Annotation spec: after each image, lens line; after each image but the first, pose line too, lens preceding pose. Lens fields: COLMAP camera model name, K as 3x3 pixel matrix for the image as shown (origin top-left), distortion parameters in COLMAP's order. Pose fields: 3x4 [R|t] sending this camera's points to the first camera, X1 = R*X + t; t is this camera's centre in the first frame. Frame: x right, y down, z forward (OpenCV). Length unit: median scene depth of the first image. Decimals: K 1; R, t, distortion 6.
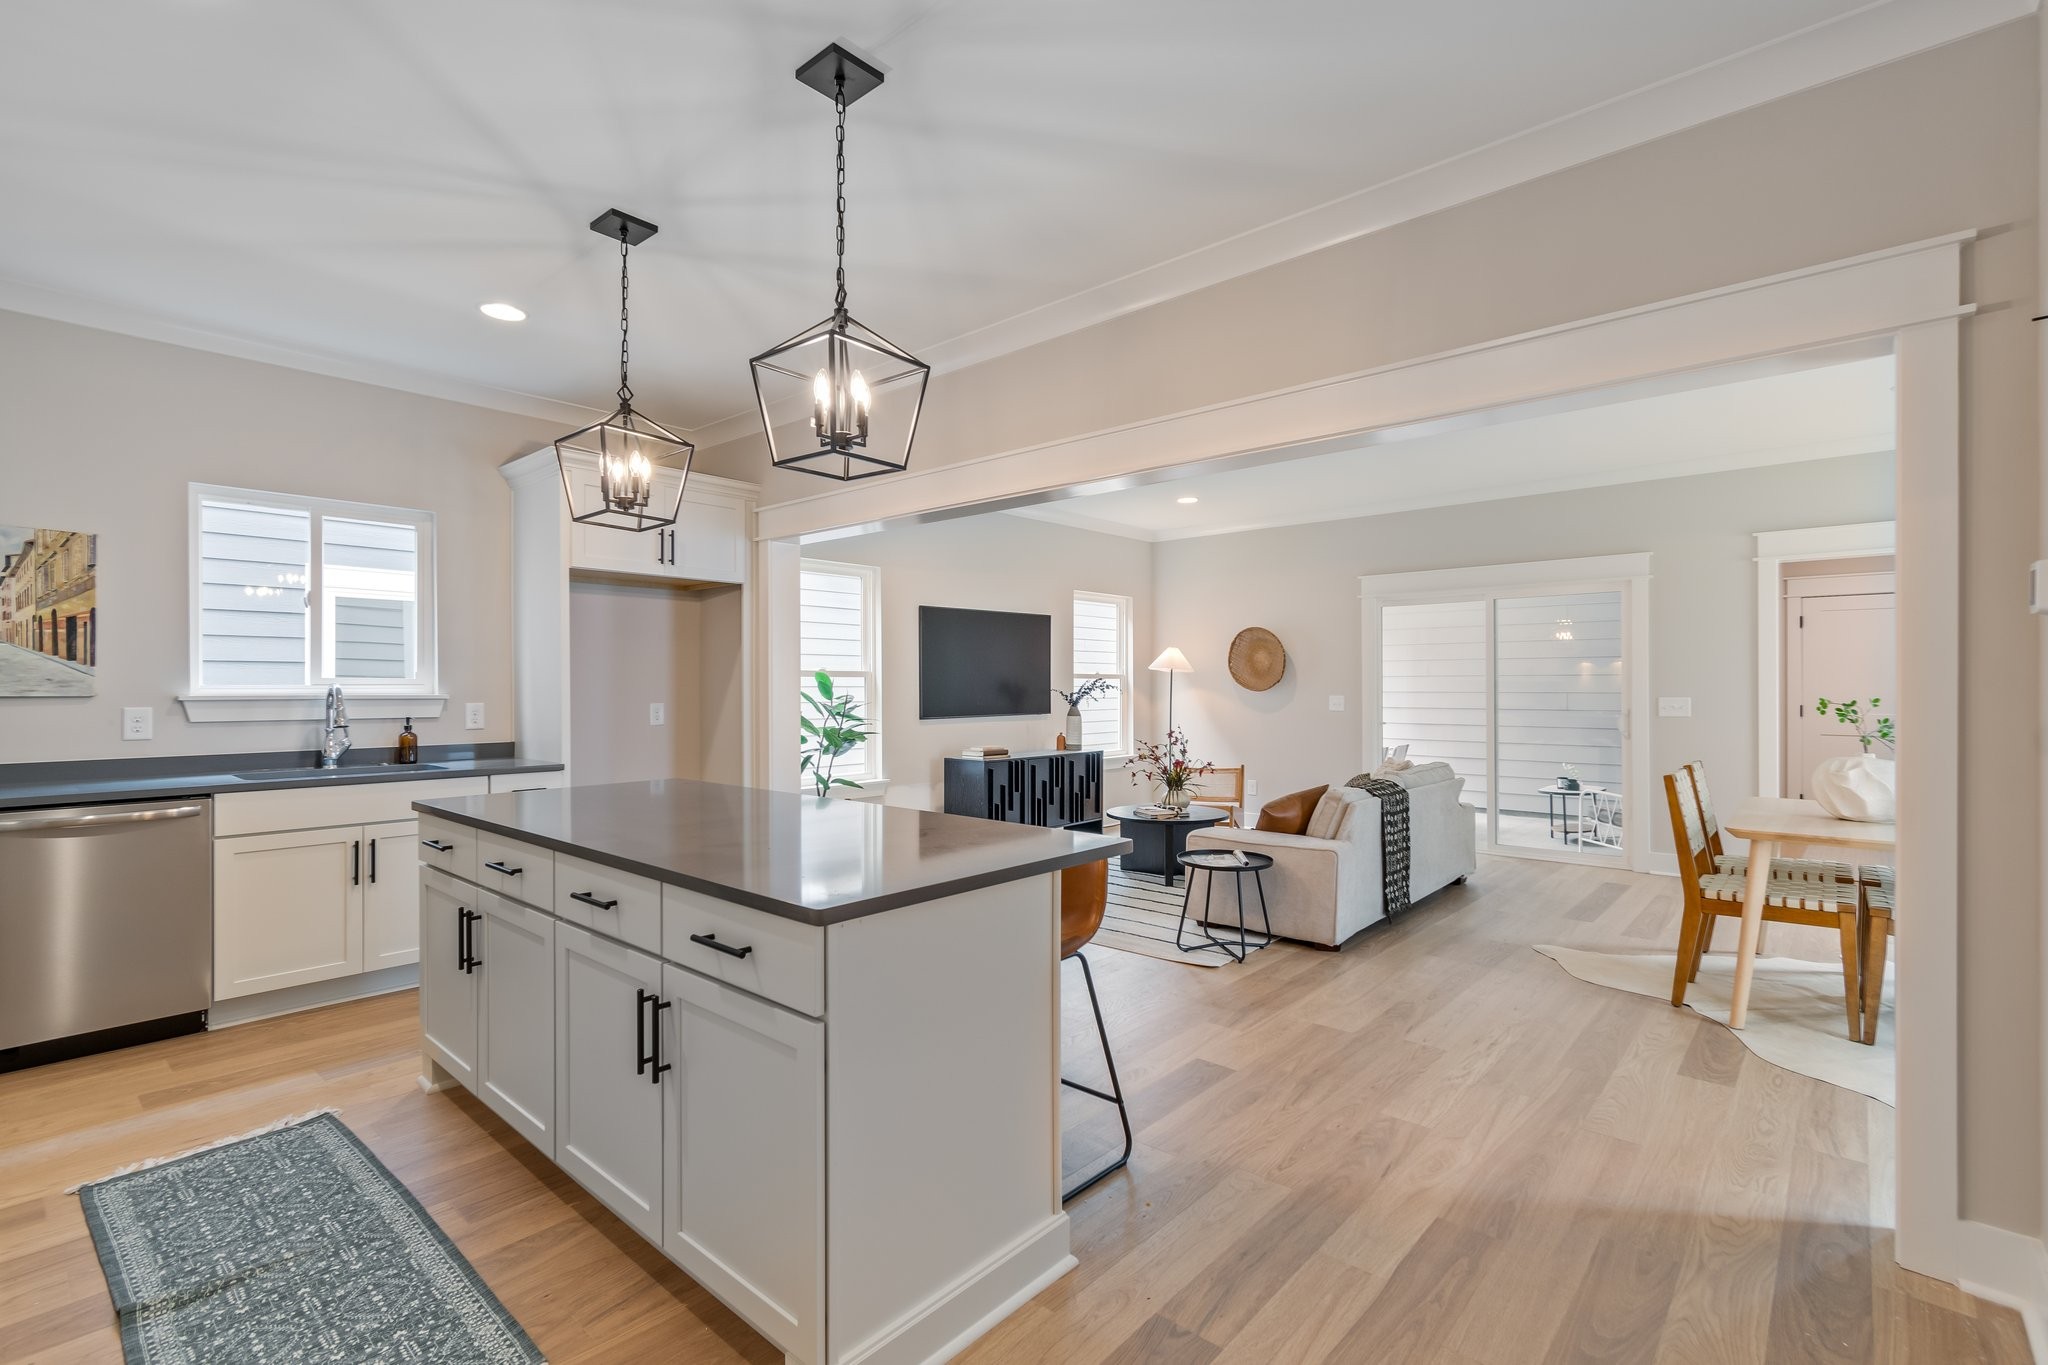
lens RADIAL K [[934.6, 0, 1030.6], [0, 934.6, 687.0], [0, 0, 1]] dist [0.002565, 0.000461]
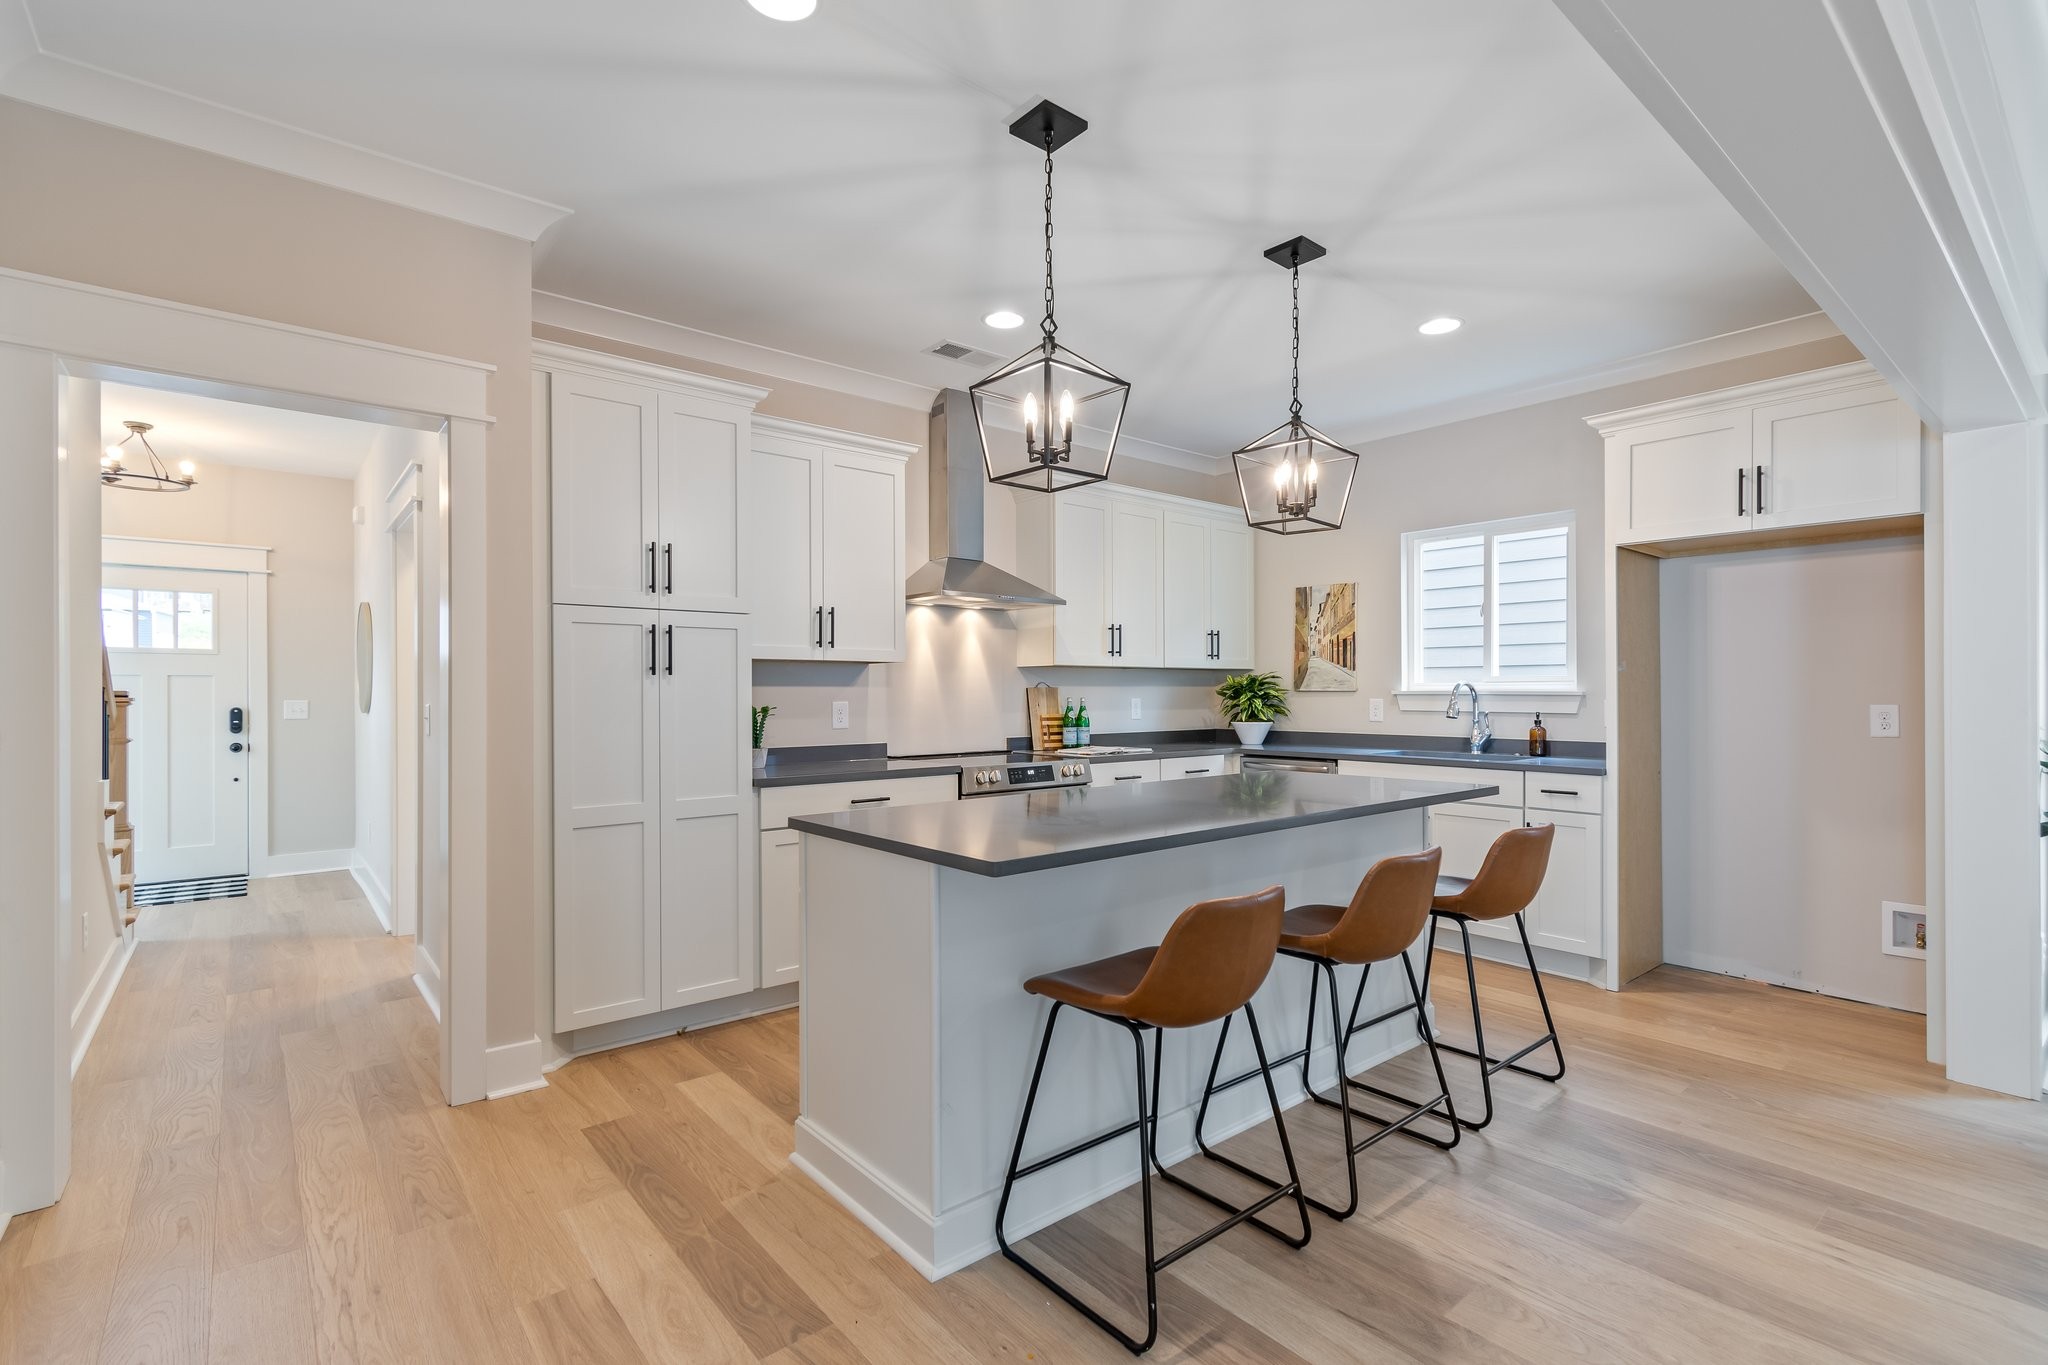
lens RADIAL K [[934.4, 0, 1024.4], [0, 934.4, 692.4], [0, 0, 1]] dist [-0.000825, -0.000072]
pose [[-0.156103, 0.001270, -0.987740, 0.571125], [0.001515, 0.999998, 0.001046, 0.010143], [0.987740, -0.001333, -0.156105, 0.730244]]
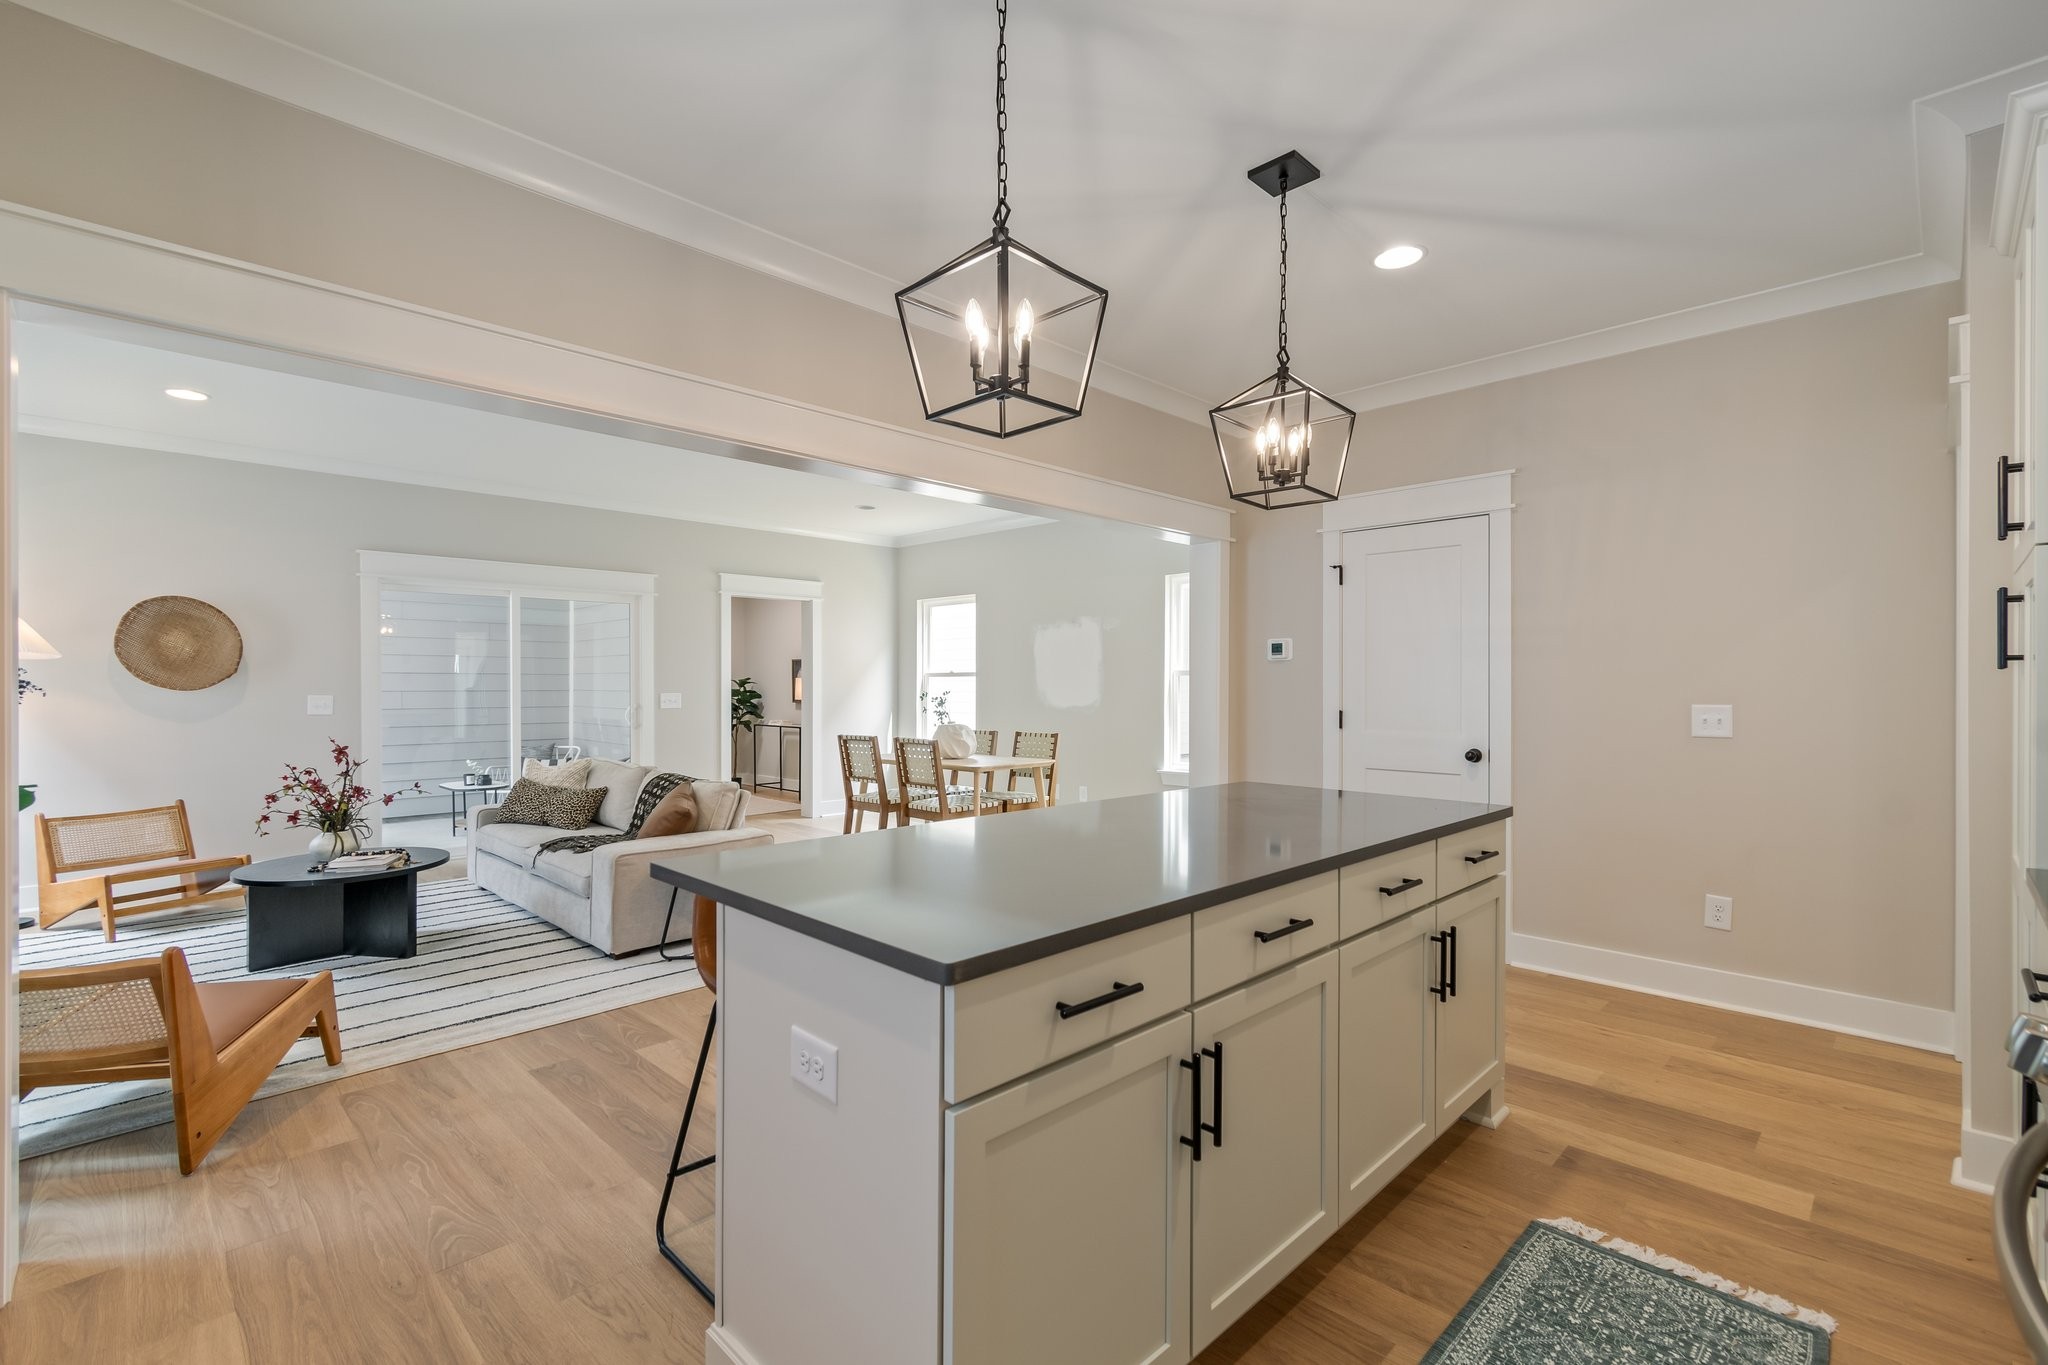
lens RADIAL K [[901.3, 0, 1028.0], [0, 901.3, 687.0], [0, 0, 1]] dist [0.001377, -0.000347]
pose [[0.061478, -0.000264, 0.998108, -0.882310], [0.000240, 1.000000, 0.000250, 0.004901], [-0.998108, 0.000225, 0.061478, 0.802837]]
